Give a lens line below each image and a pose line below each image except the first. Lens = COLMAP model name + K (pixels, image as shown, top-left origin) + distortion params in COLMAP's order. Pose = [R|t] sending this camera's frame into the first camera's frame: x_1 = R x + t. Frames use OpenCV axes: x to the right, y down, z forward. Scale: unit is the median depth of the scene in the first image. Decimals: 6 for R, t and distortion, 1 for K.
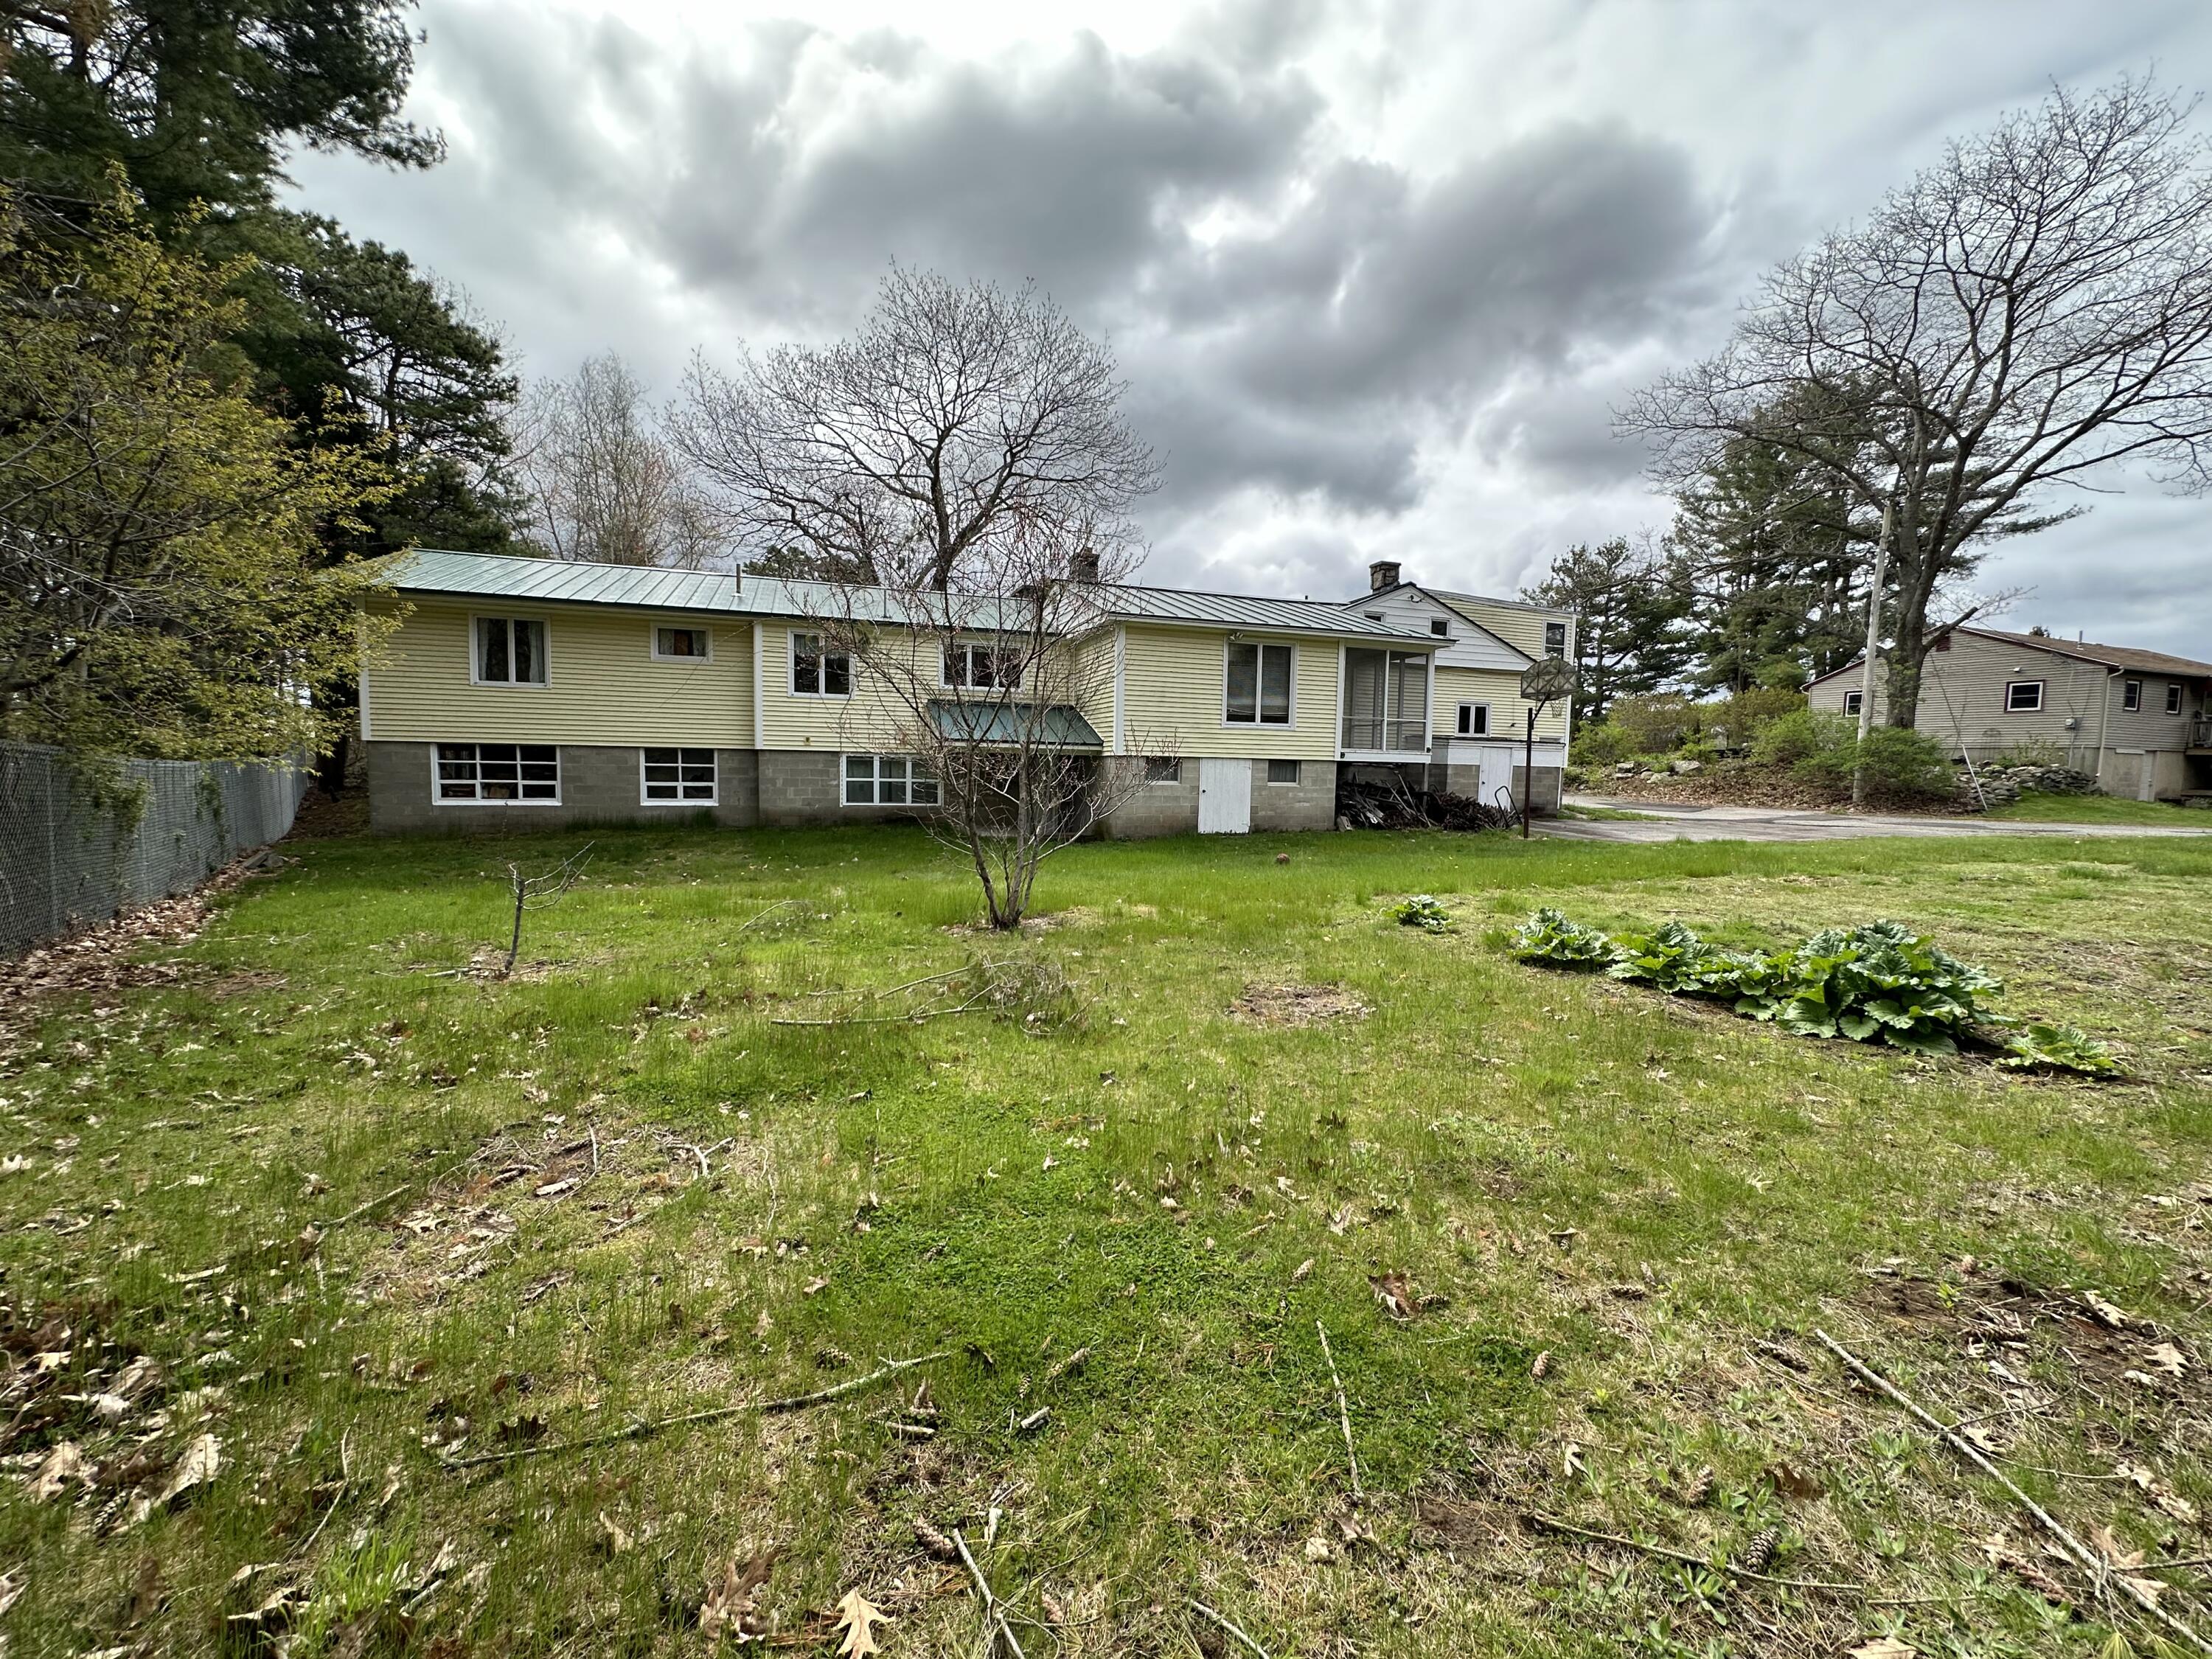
lens RADIAL K [[882.4, 0, 1106.0], [0, 882.4, 829.5], [0, 0, 1]] dist [-0.000241, -0.000003]
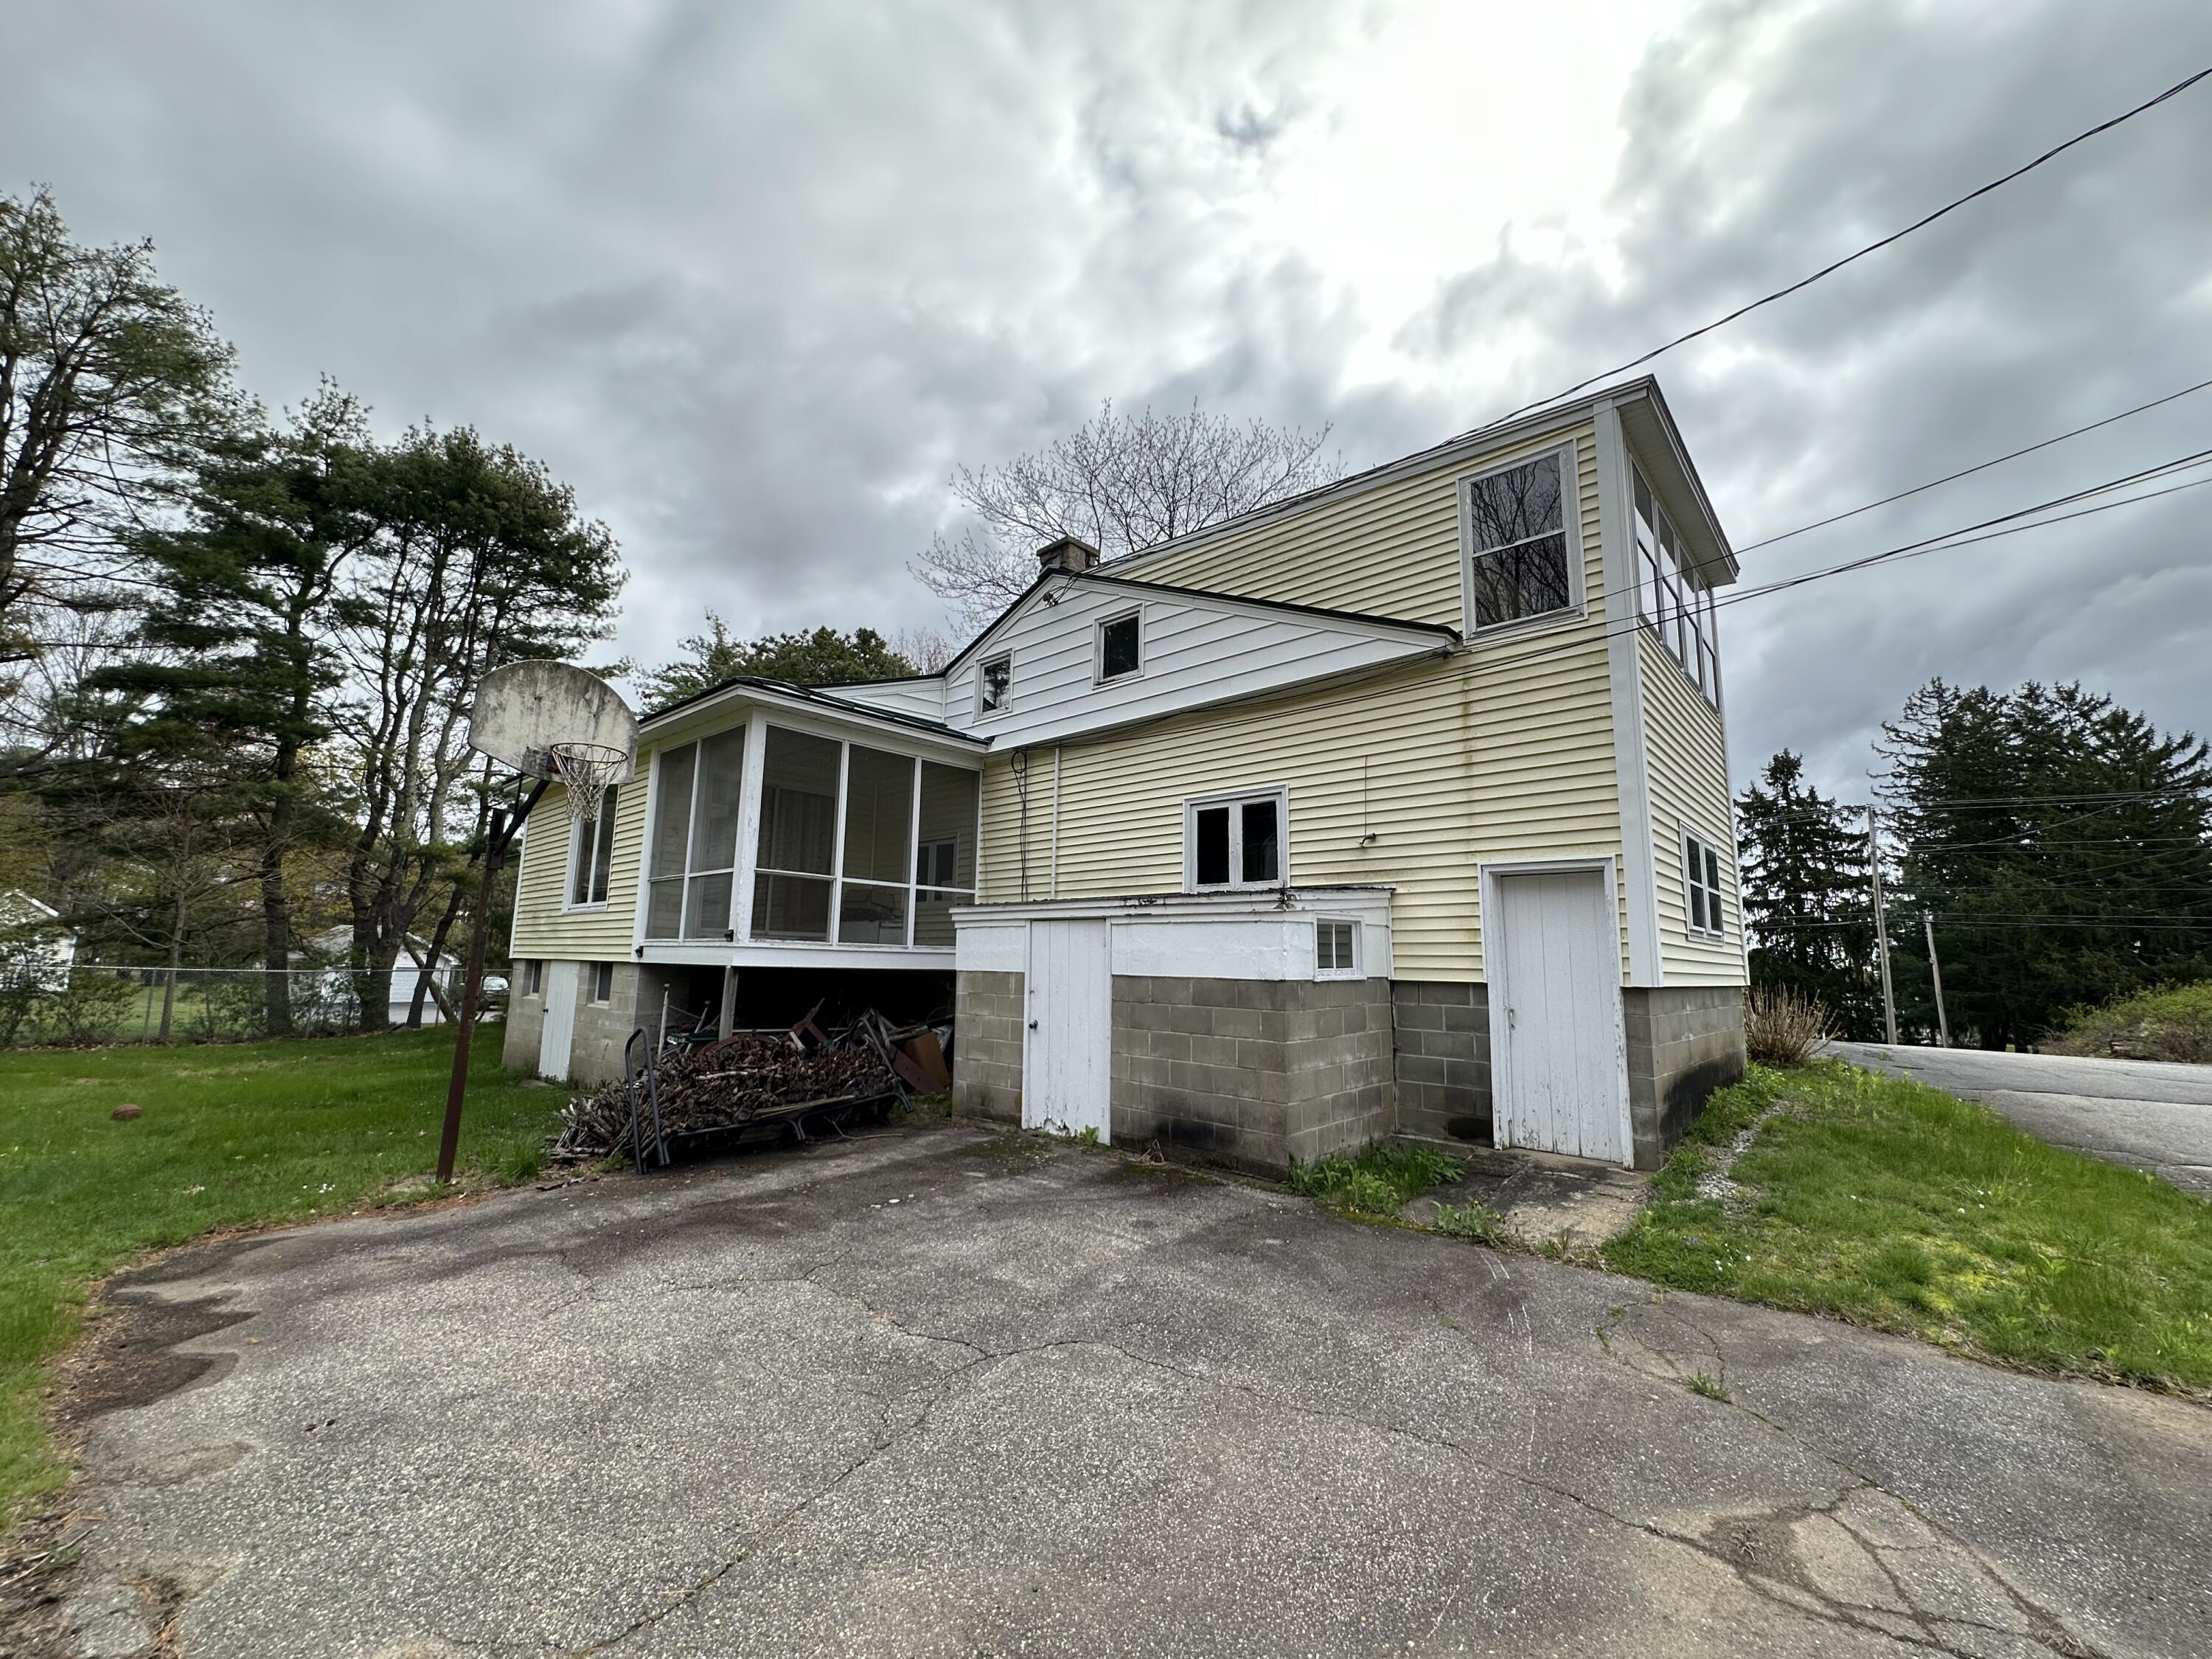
lens RADIAL K [[882.4, 0, 1106.0], [0, 882.4, 829.5], [0, 0, 1]] dist [-0.000241, -0.000003]
pose [[0.470265, -0.137399, -0.871764, 0.761024], [-0.068999, 0.979058, -0.191530, -0.064085], [0.879824, 0.150221, 0.450937, 0.864953]]
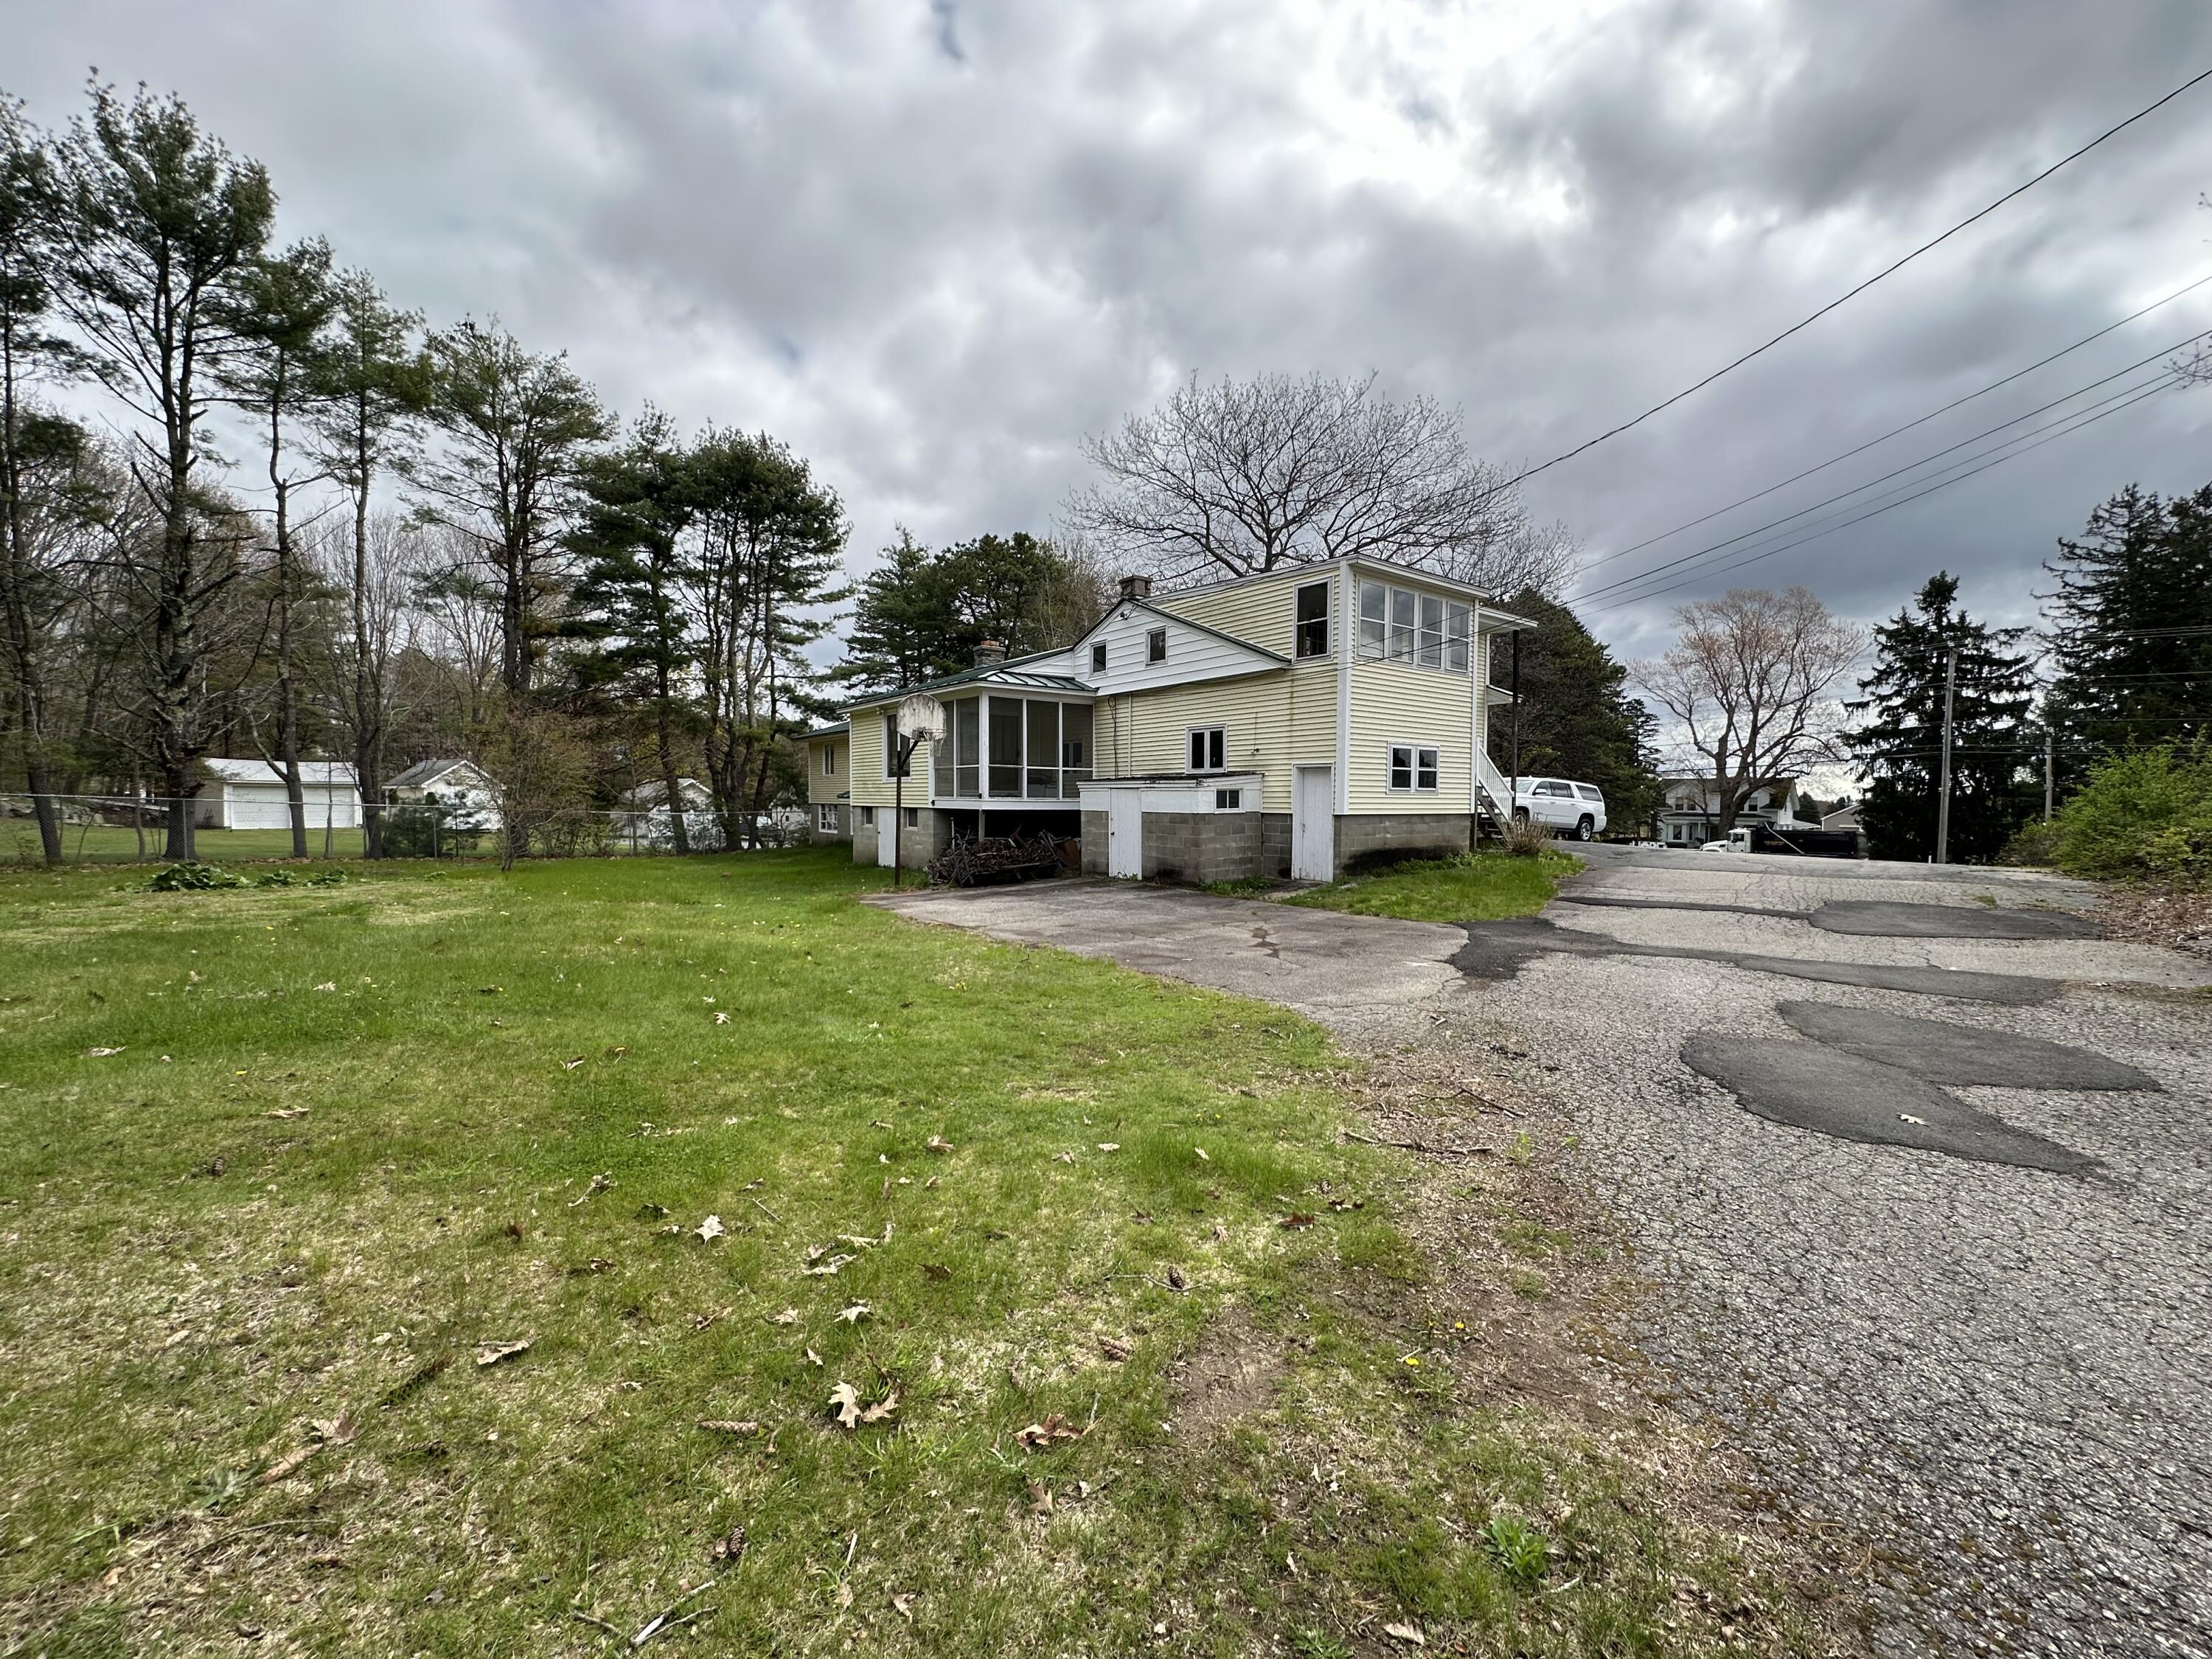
lens RADIAL K [[882.4, 0, 1106.0], [0, 882.4, 829.5], [0, 0, 1]] dist [-0.000241, -0.000003]
pose [[0.304727, 0.023017, -0.952162, 1.199014], [-0.062251, 0.998052, 0.004203, -0.059895], [0.950403, 0.057993, 0.305566, 0.756132]]
